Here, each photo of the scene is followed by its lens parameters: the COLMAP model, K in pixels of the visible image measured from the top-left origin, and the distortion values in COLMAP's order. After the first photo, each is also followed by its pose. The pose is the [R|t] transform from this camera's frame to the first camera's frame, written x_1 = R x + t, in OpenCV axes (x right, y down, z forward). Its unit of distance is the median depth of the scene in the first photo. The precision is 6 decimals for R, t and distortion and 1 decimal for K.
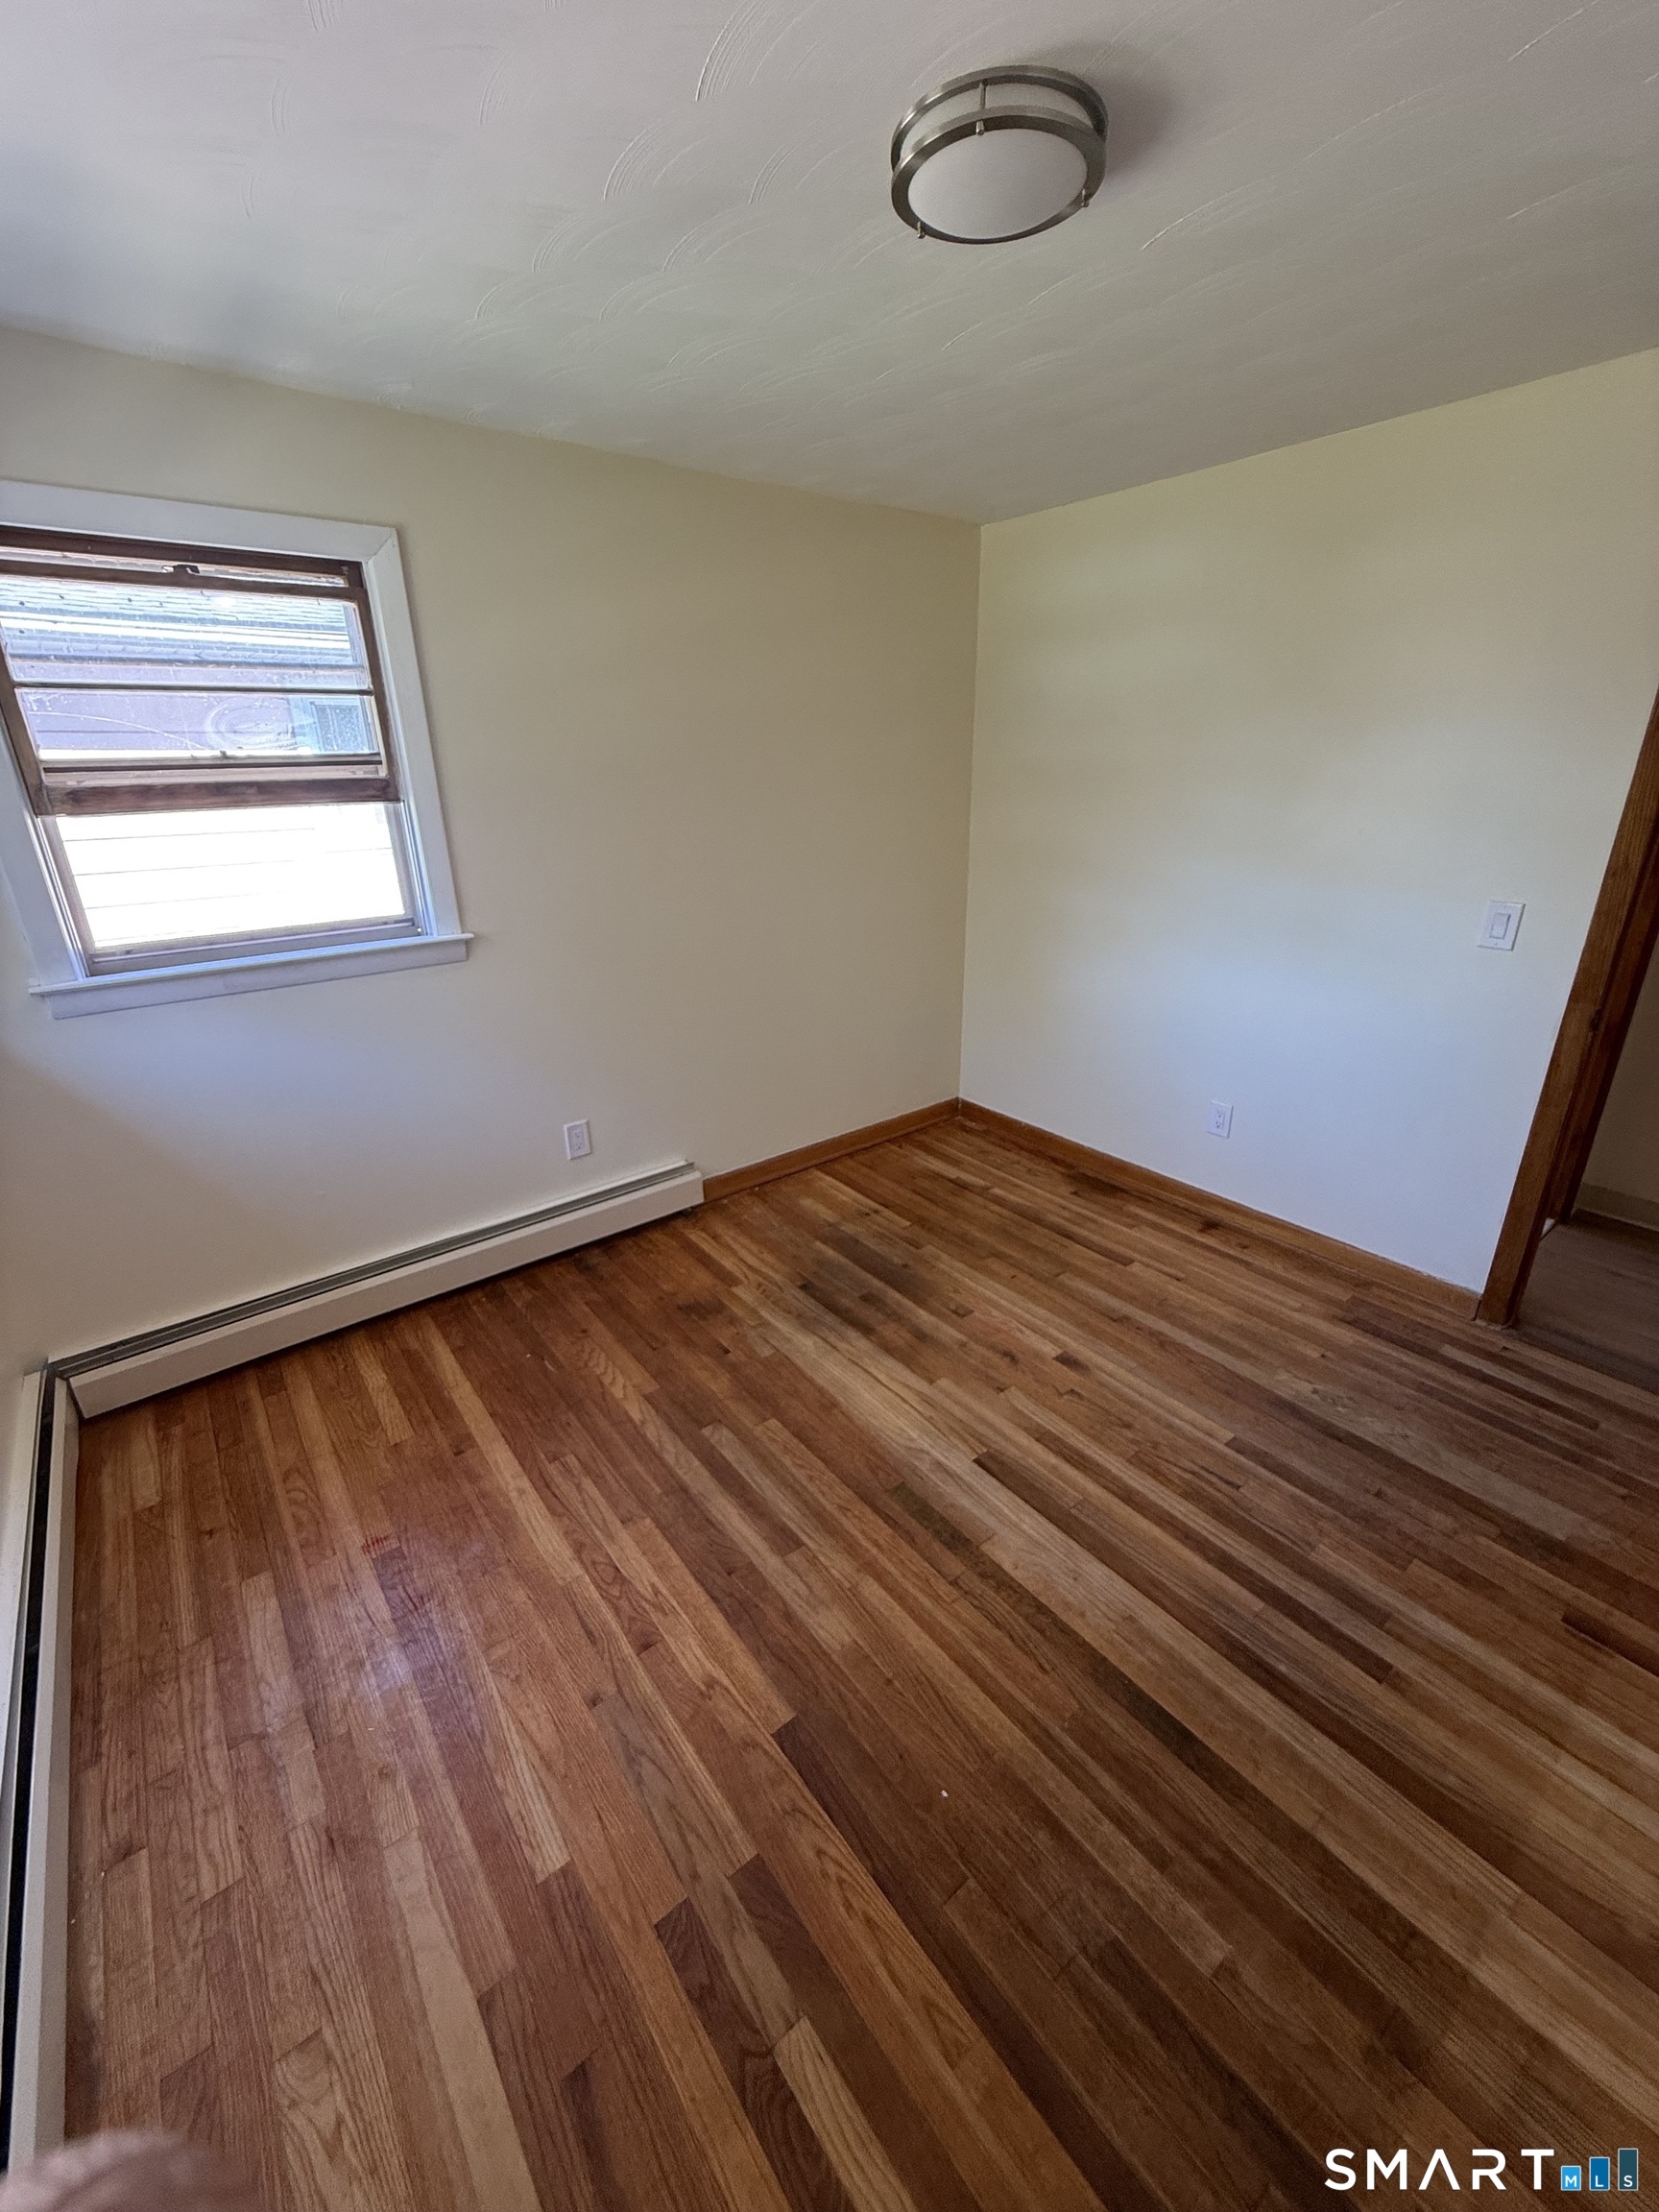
lens RADIAL K [[884.4, 0, 831.2], [0, 884.4, 1097.3], [0, 0, 1]] dist [0.000905, 0.000539]
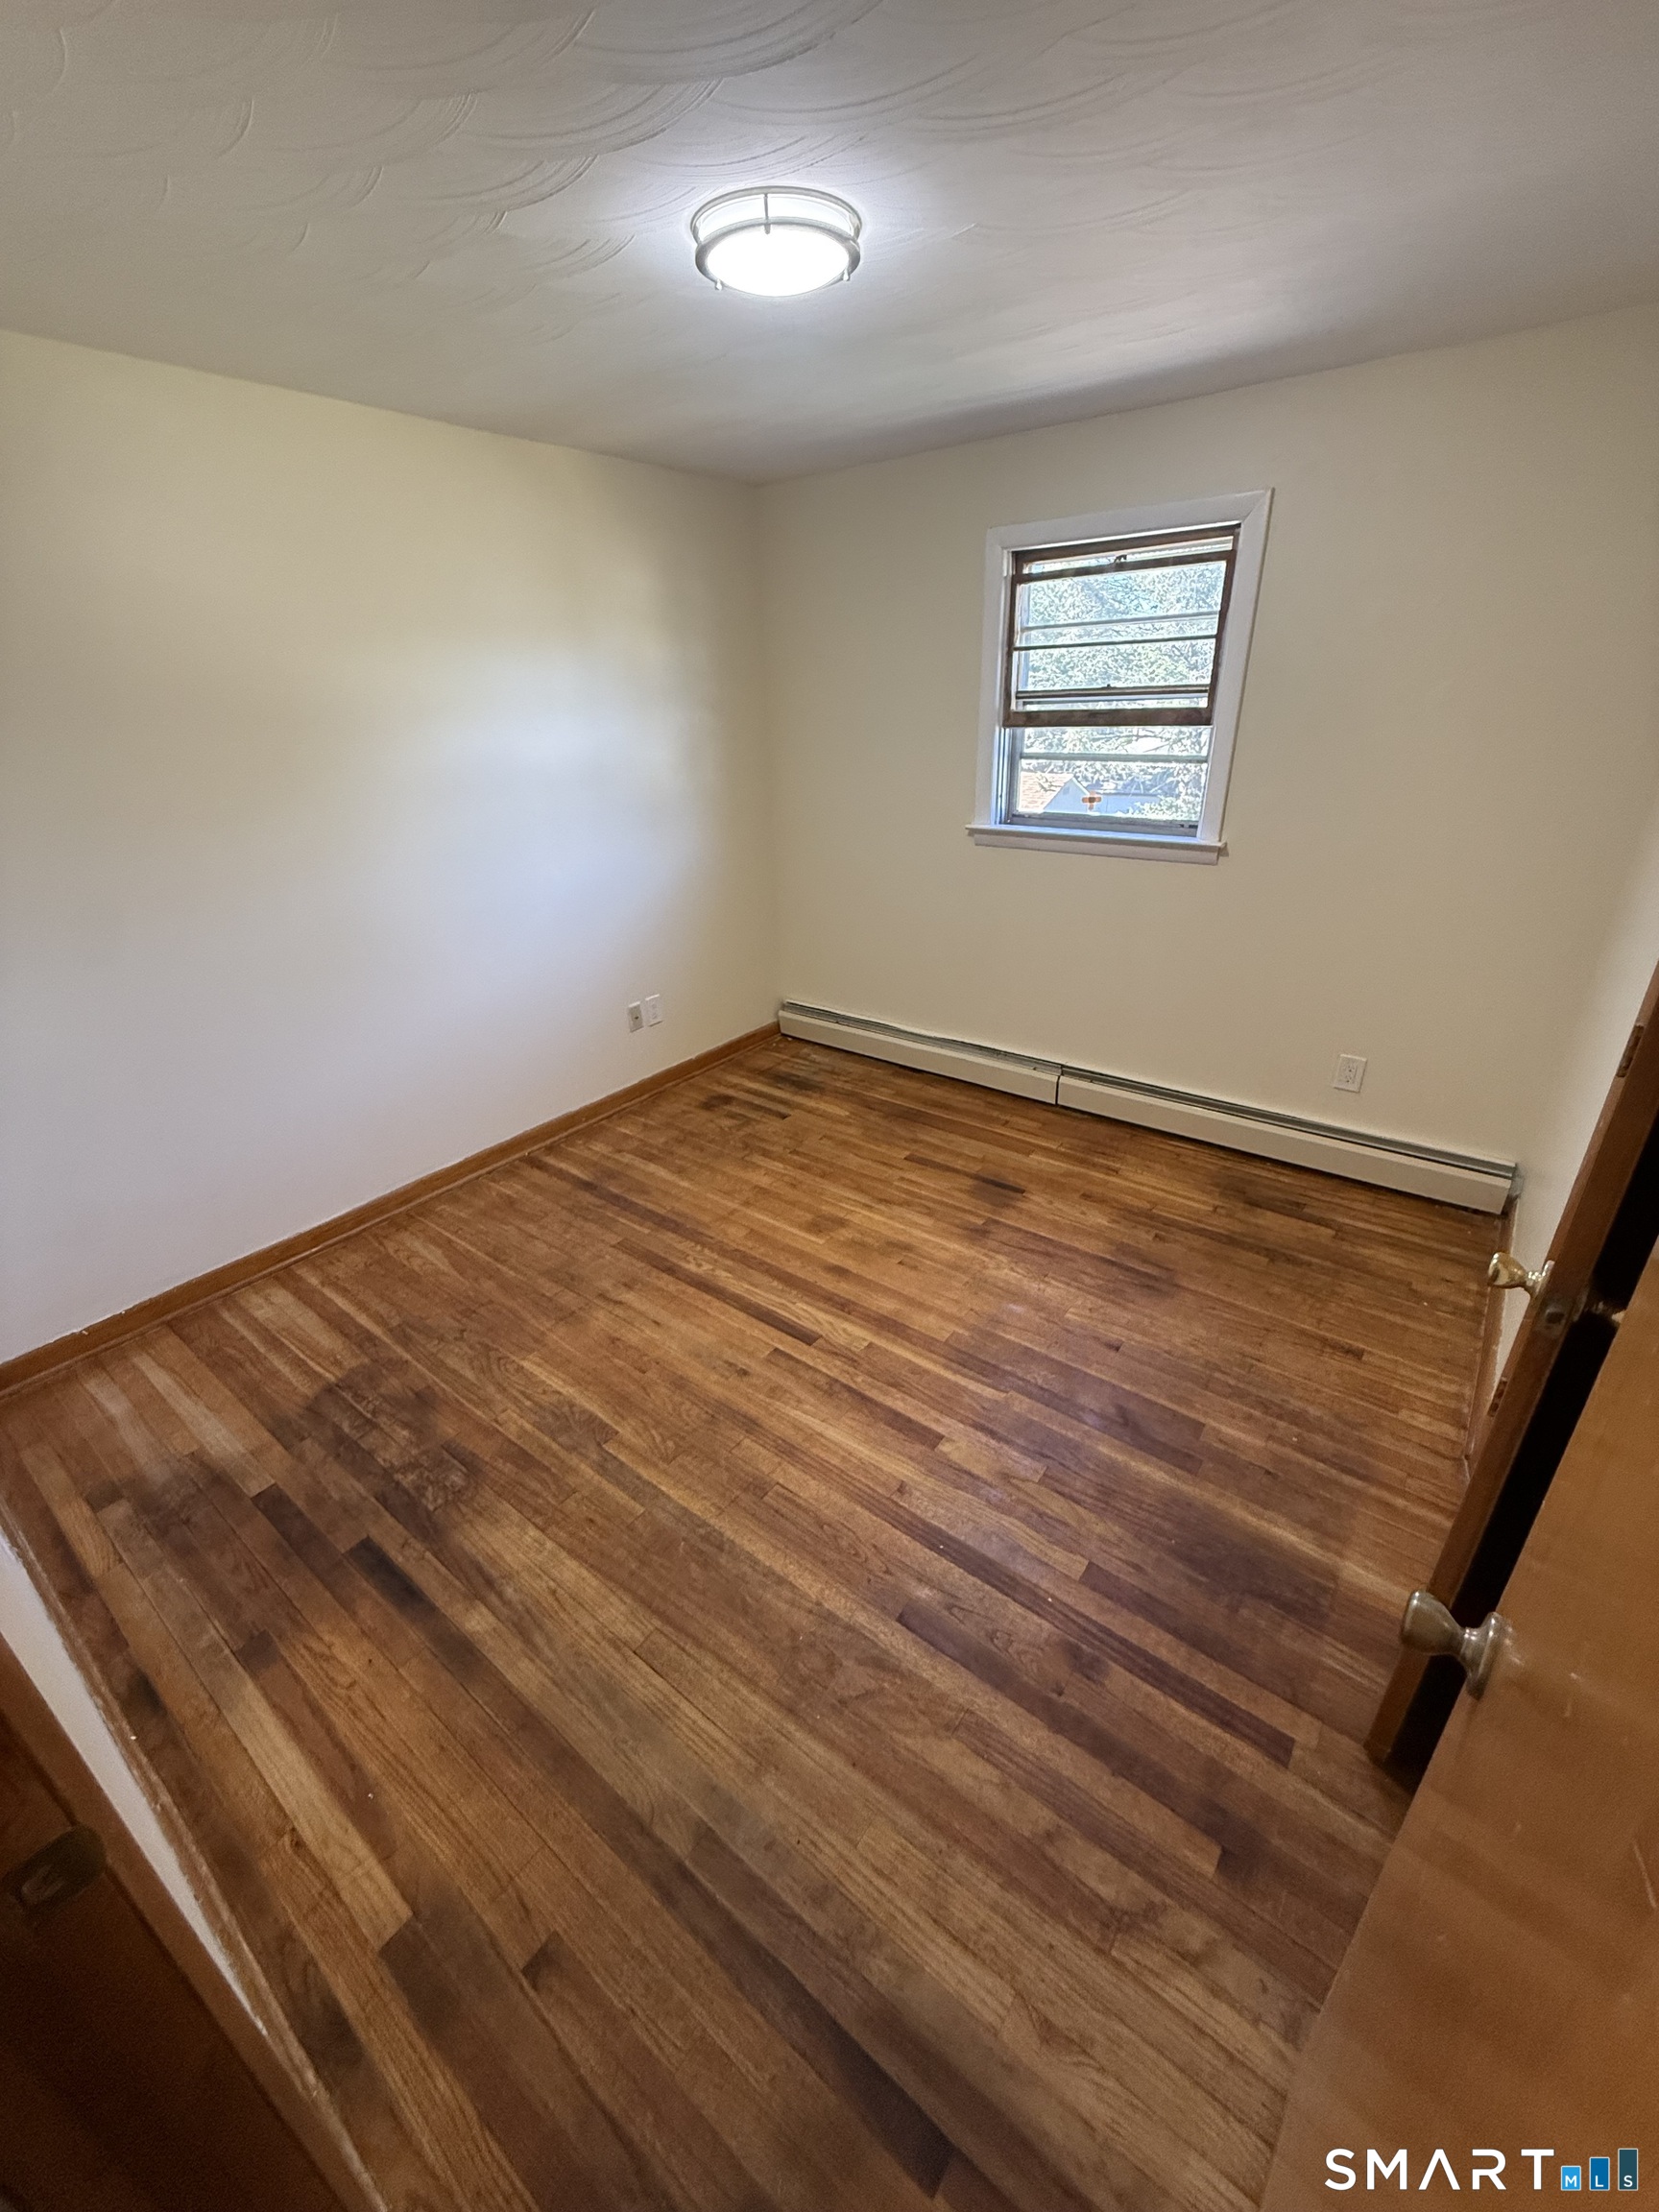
lens RADIAL K [[881.4, 0, 830.2], [0, 881.4, 1097.9], [0, 0, 1]] dist [0.000018, 0.000562]
pose [[0.251079, 0.421132, -0.871555, 0.646812], [-0.310461, 0.887865, 0.339574, -0.123025], [0.916828, 0.185324, 0.353669, 0.172680]]
